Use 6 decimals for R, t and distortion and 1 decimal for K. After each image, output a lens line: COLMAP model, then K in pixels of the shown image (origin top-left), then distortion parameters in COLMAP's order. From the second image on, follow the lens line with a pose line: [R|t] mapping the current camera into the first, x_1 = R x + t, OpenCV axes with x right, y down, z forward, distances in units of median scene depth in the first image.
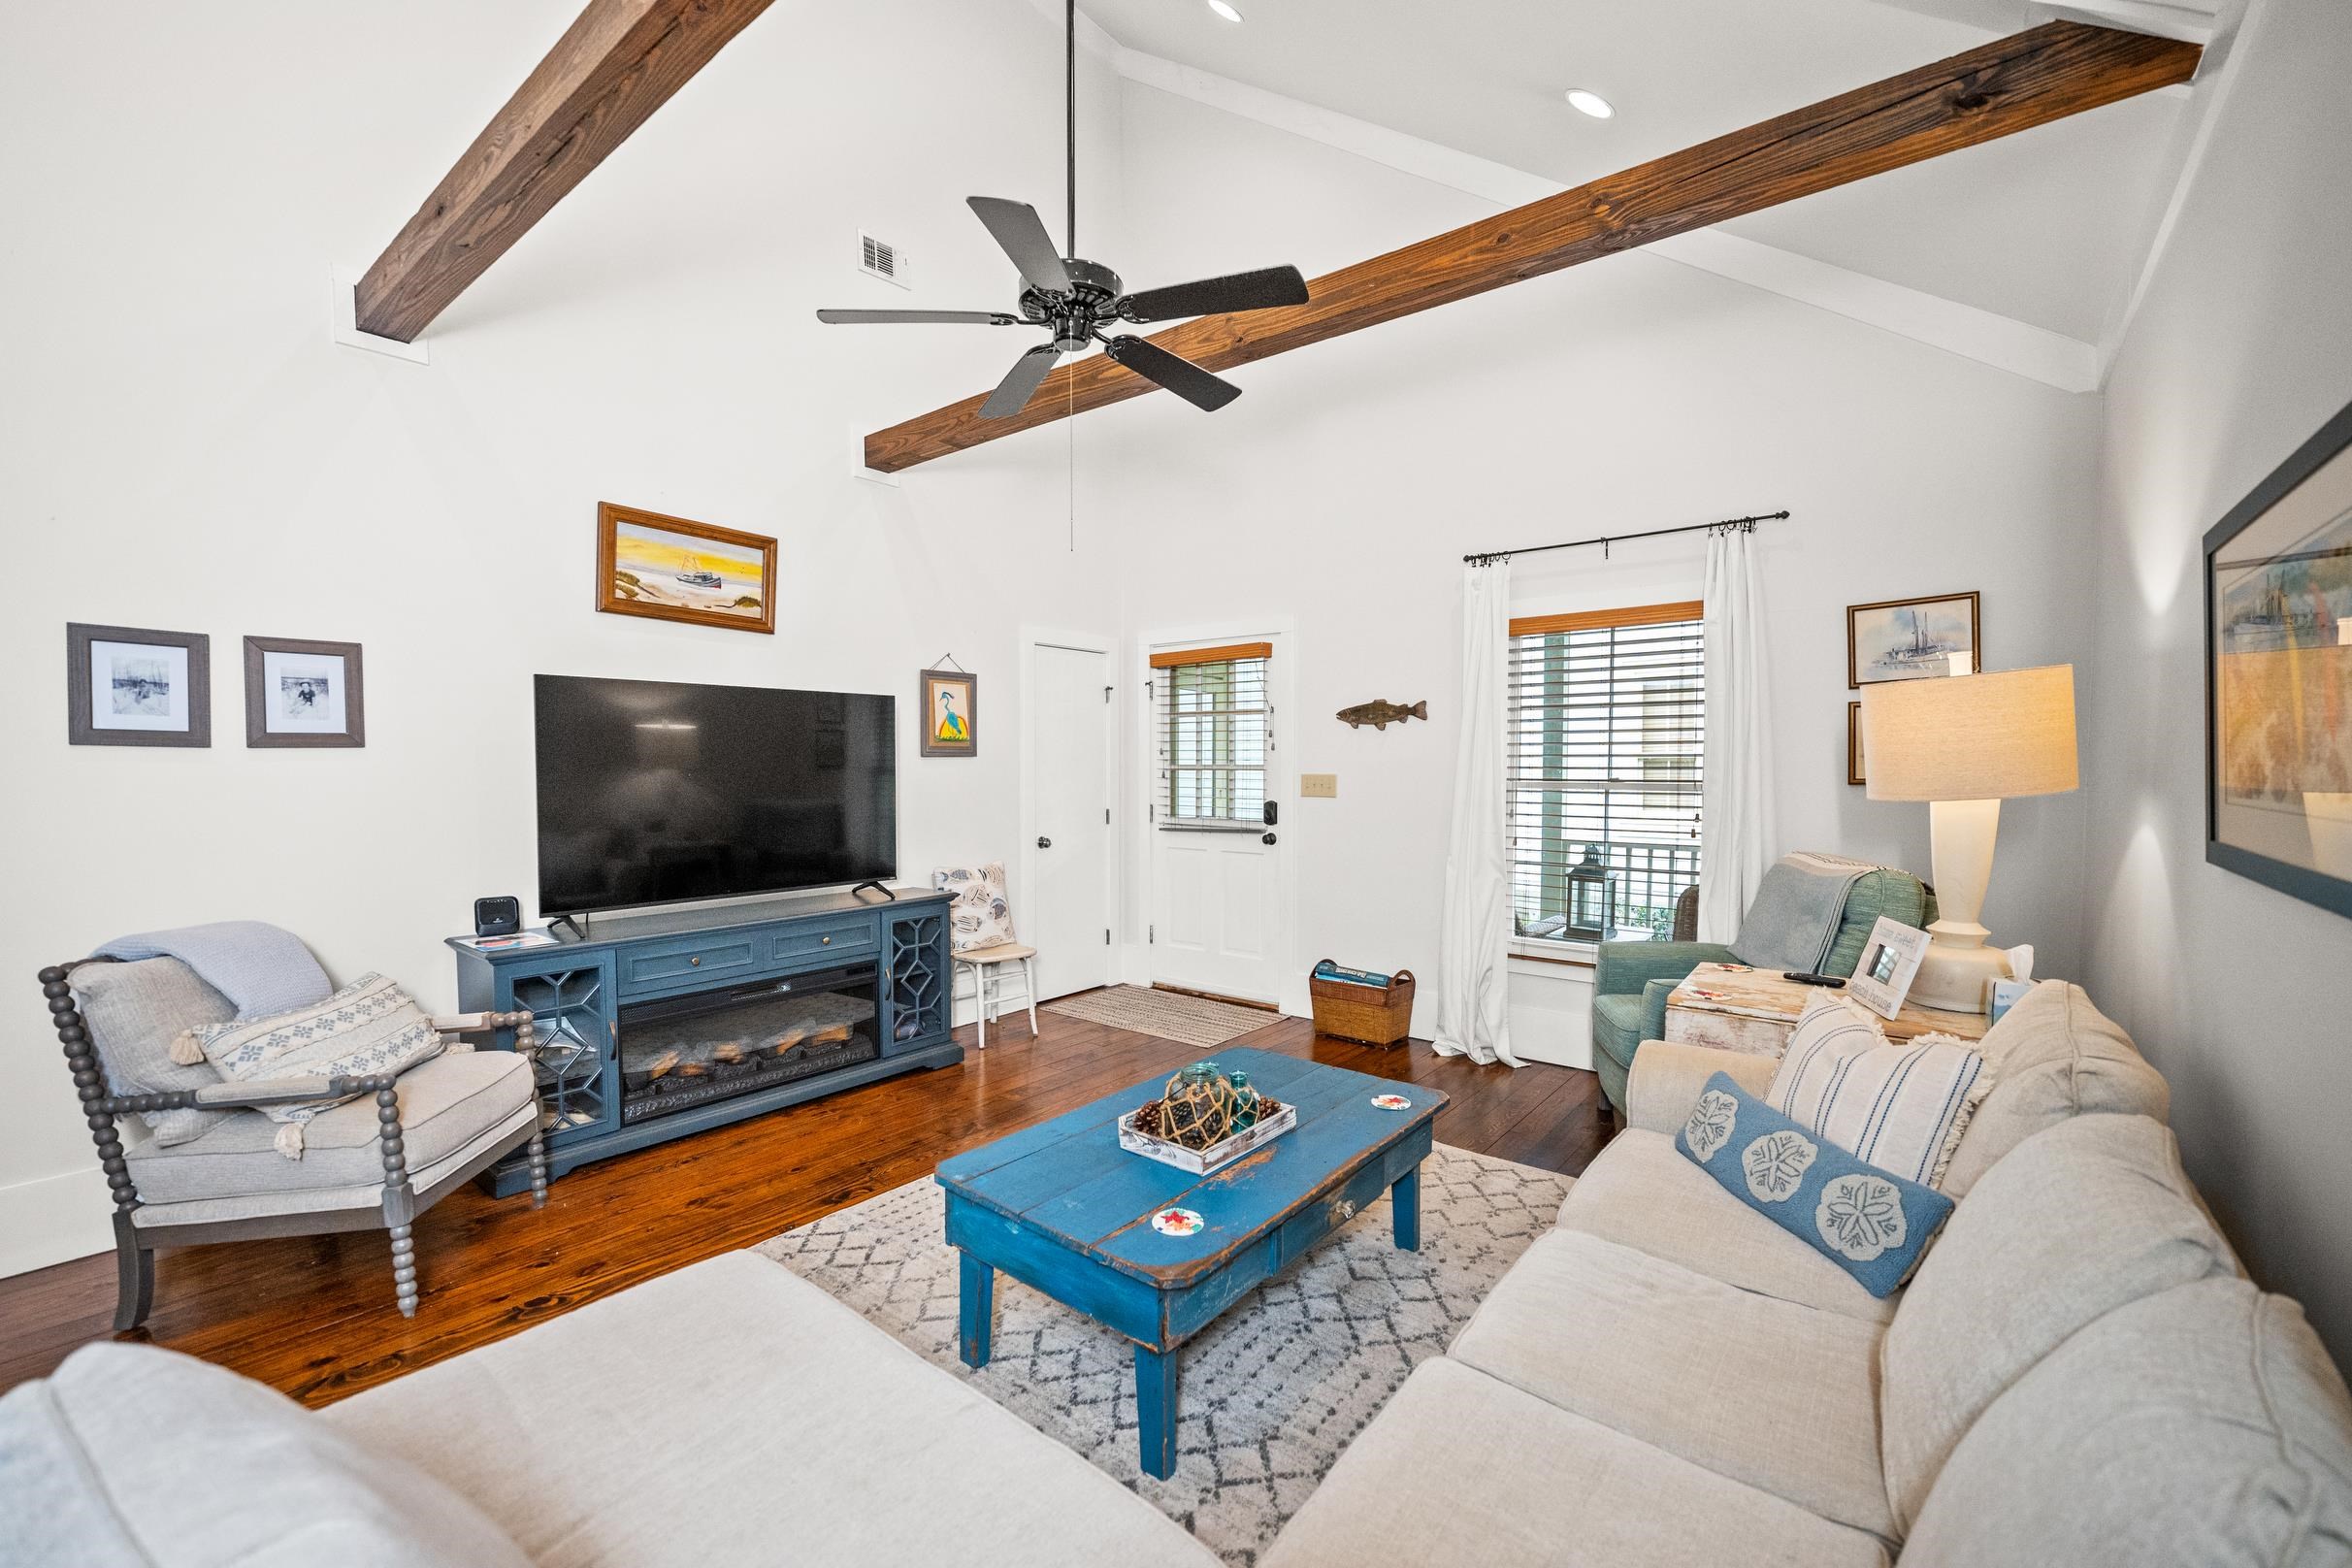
lens RADIAL K [[972.5, 0, 1163.0], [0, 972.5, 803.7], [0, 0, 1]] dist [-0.013384, 0.000462]
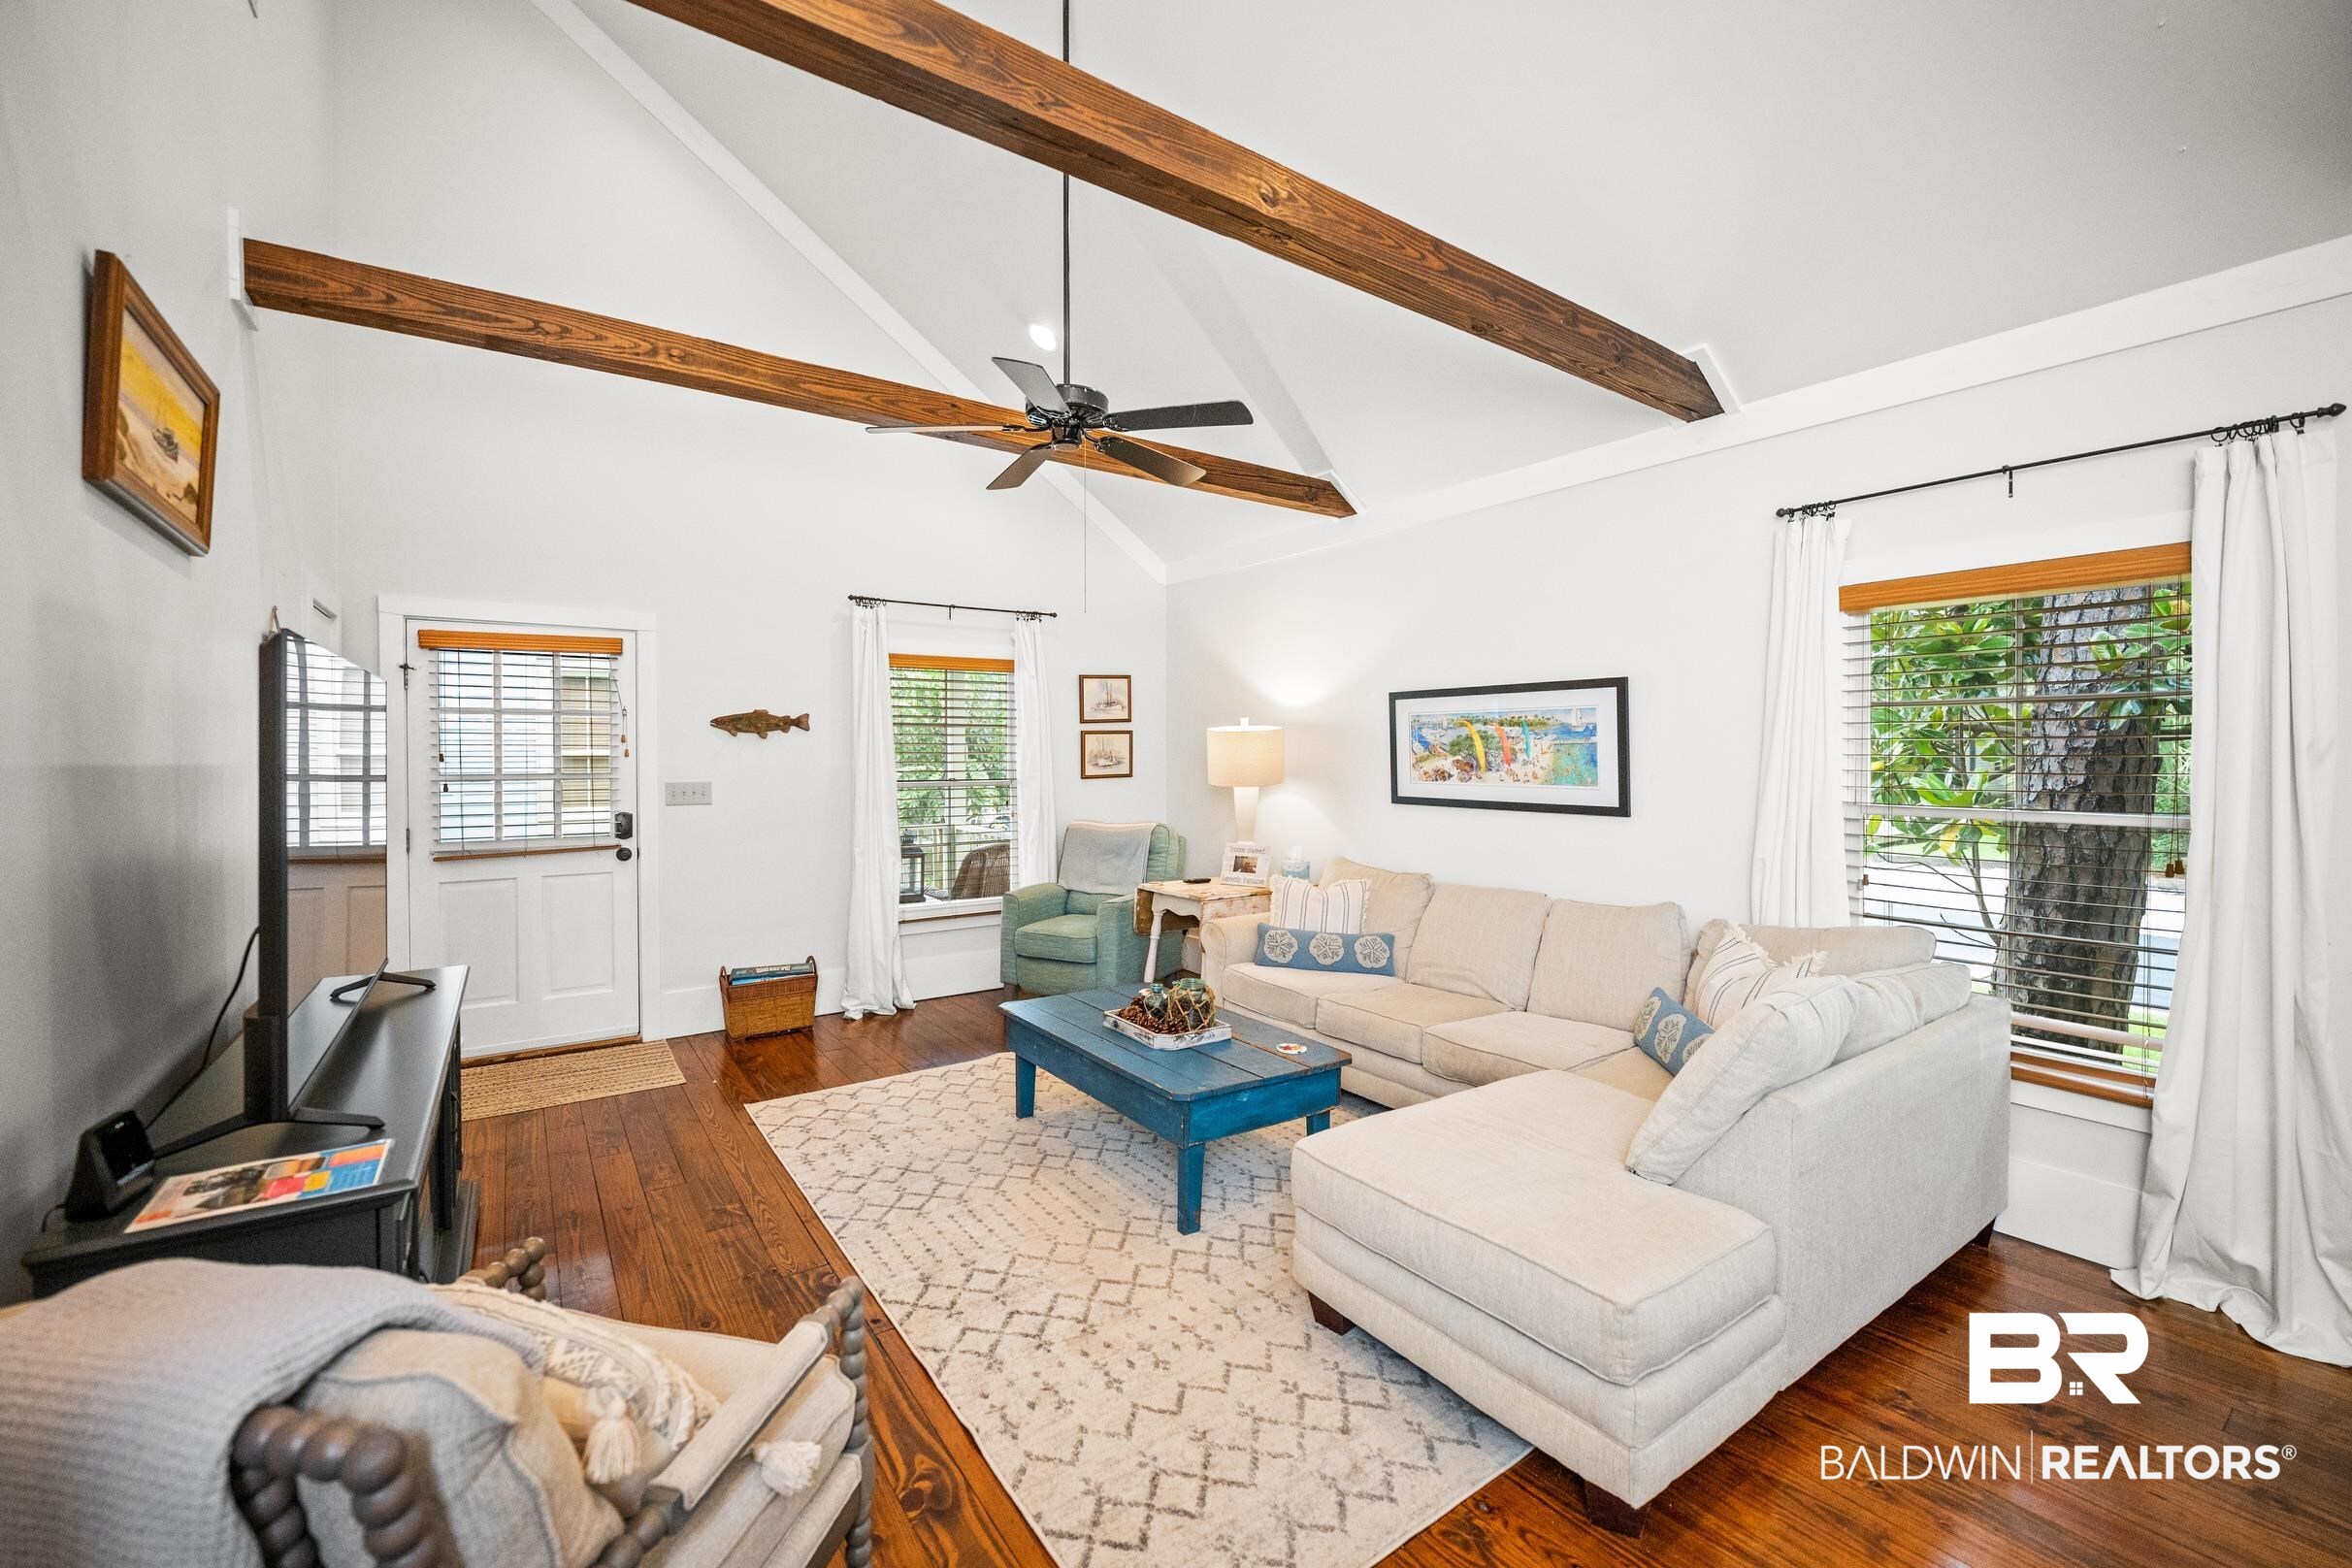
lens RADIAL K [[972.5, 0, 1196.8], [0, 972.5, 768.6], [0, 0, 1]] dist [-0.013384, 0.000462]
pose [[0.256197, -0.015441, 0.966501, -0.763714], [0.040054, 0.999183, 0.005346, -0.033694], [-0.965794, 0.037343, 0.256607, 0.306965]]
